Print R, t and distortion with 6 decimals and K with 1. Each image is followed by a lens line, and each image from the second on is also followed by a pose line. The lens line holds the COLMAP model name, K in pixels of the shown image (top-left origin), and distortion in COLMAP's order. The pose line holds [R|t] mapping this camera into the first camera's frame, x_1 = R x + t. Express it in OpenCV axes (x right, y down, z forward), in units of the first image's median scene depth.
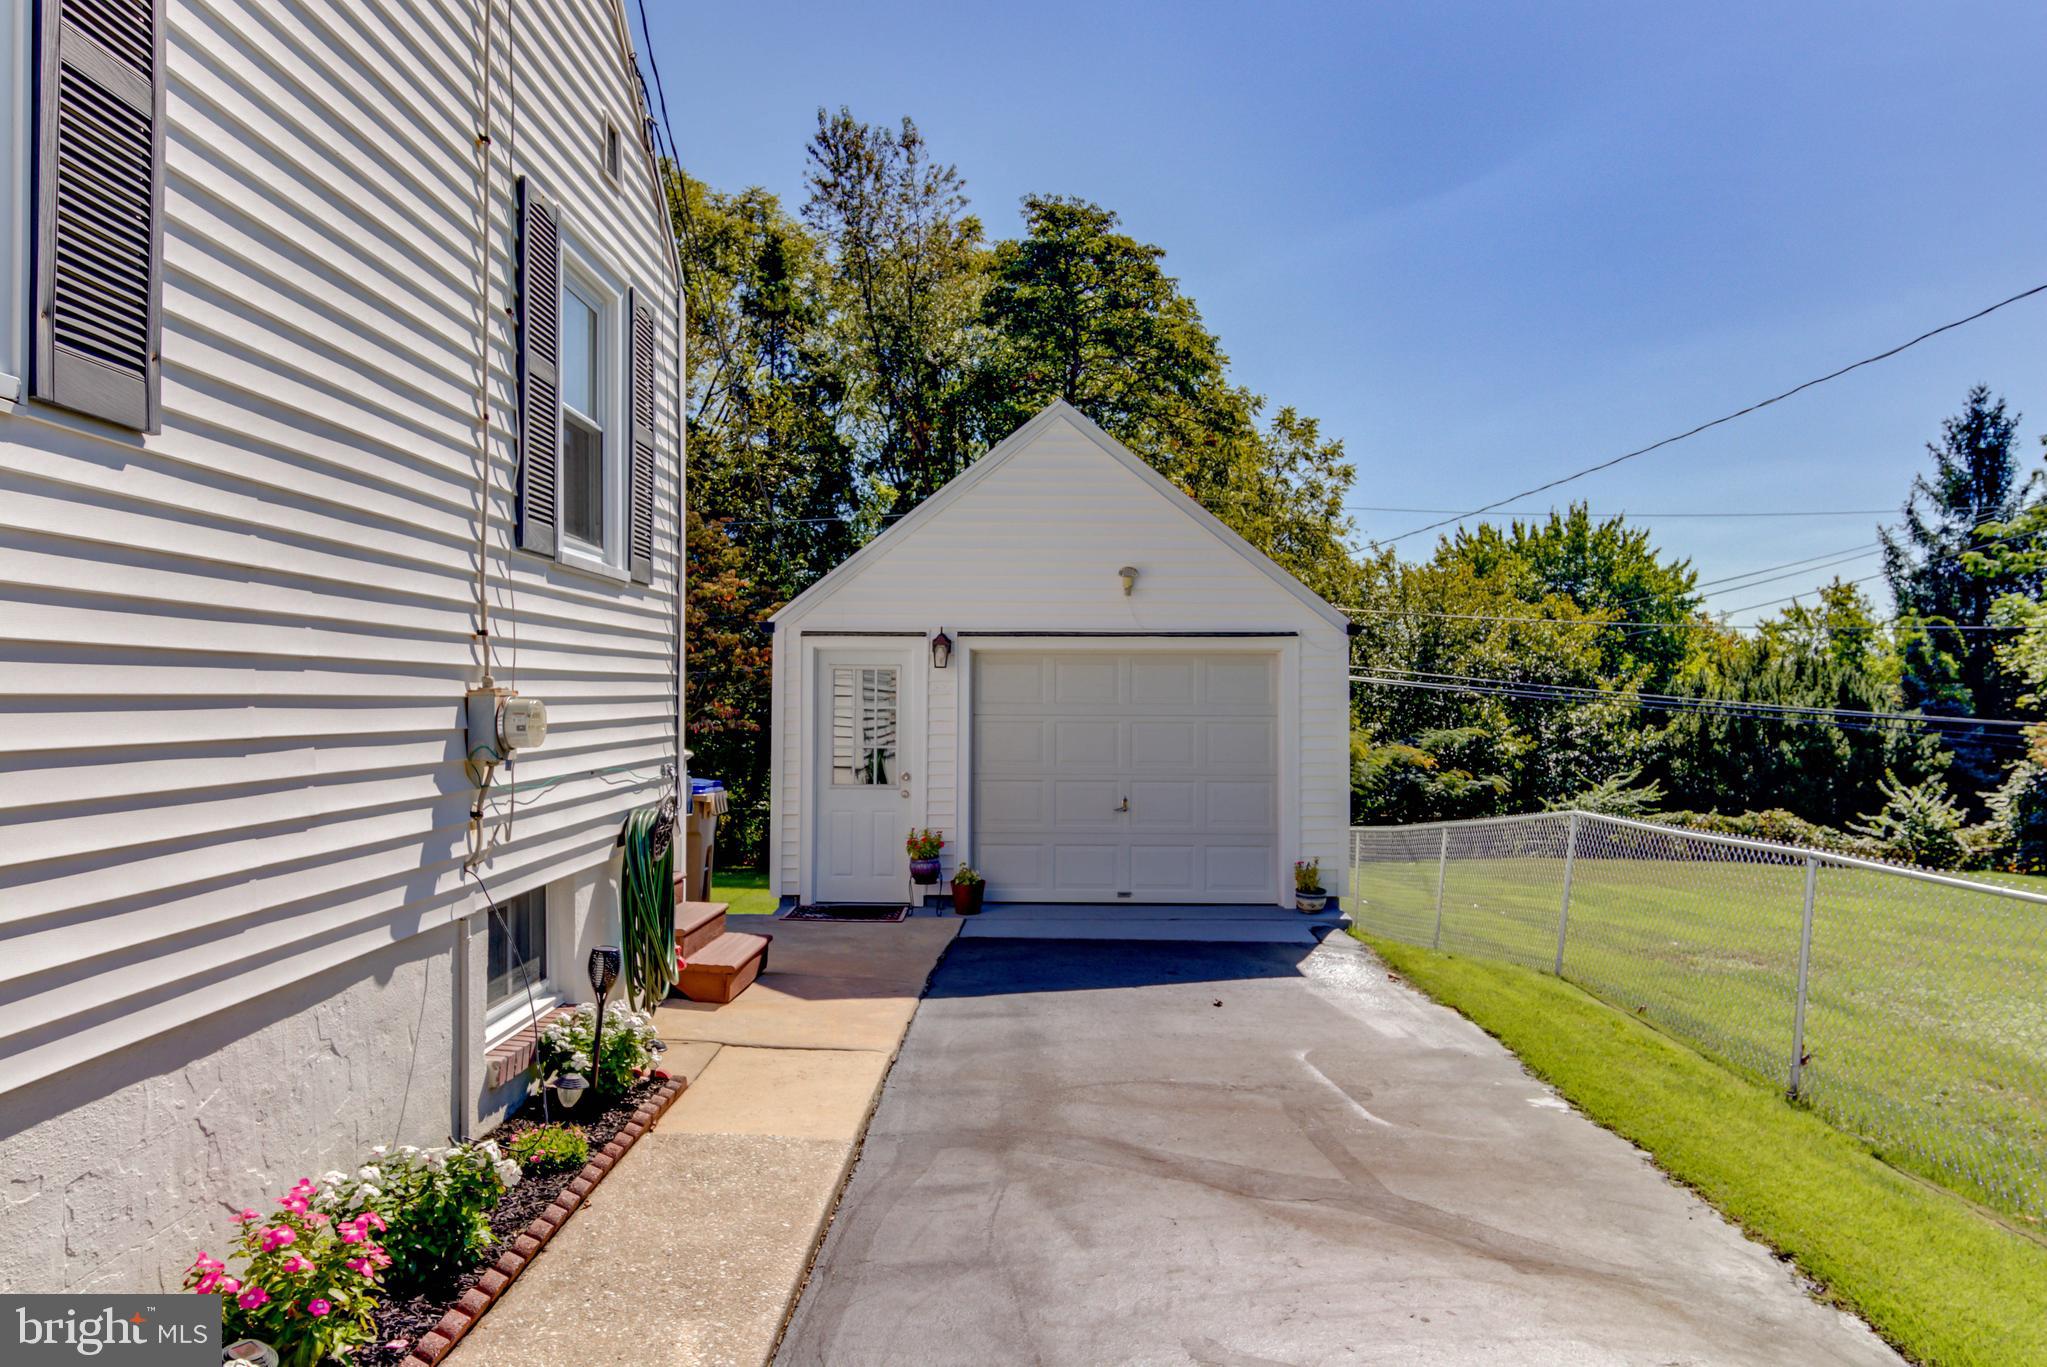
lens RADIAL K [[1416.9, 0, 1029.4], [0, 1416.9, 681.5], [0, 0, 1]] dist [-0.004586, 0.002125]
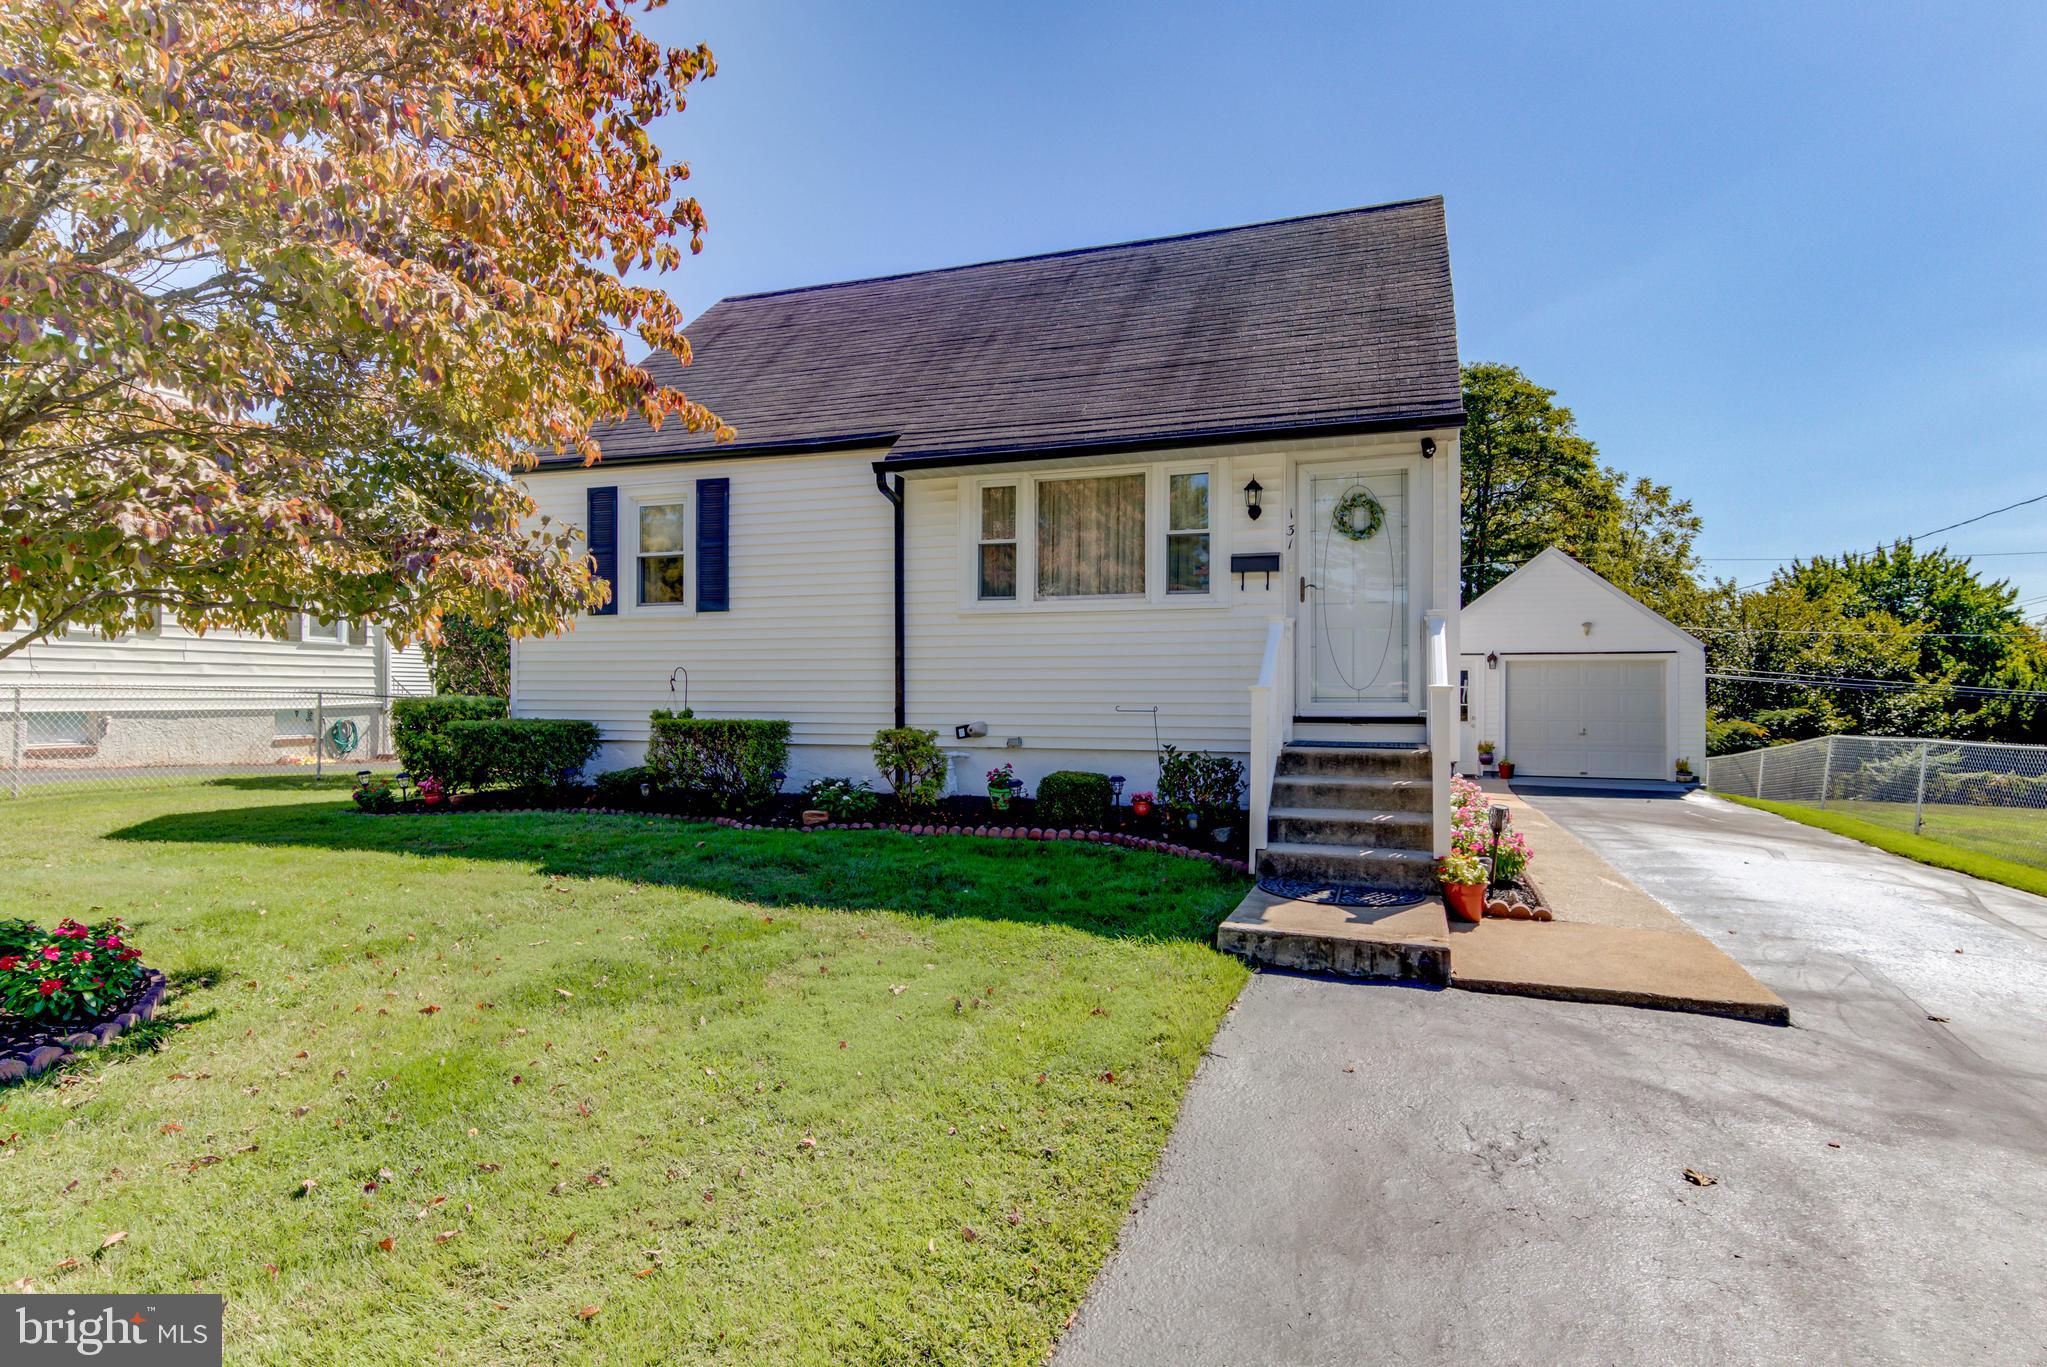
lens RADIAL K [[1047.7, 0, 1015.3], [0, 1047.7, 690.5], [0, 0, 1]] dist [0.004060, -0.002823]
pose [[0.938993, -0.000836, -0.343936, -0.053380], [0.003807, 0.999961, 0.007964, 0.002123], [0.343915, -0.008788, 0.938959, -0.216931]]
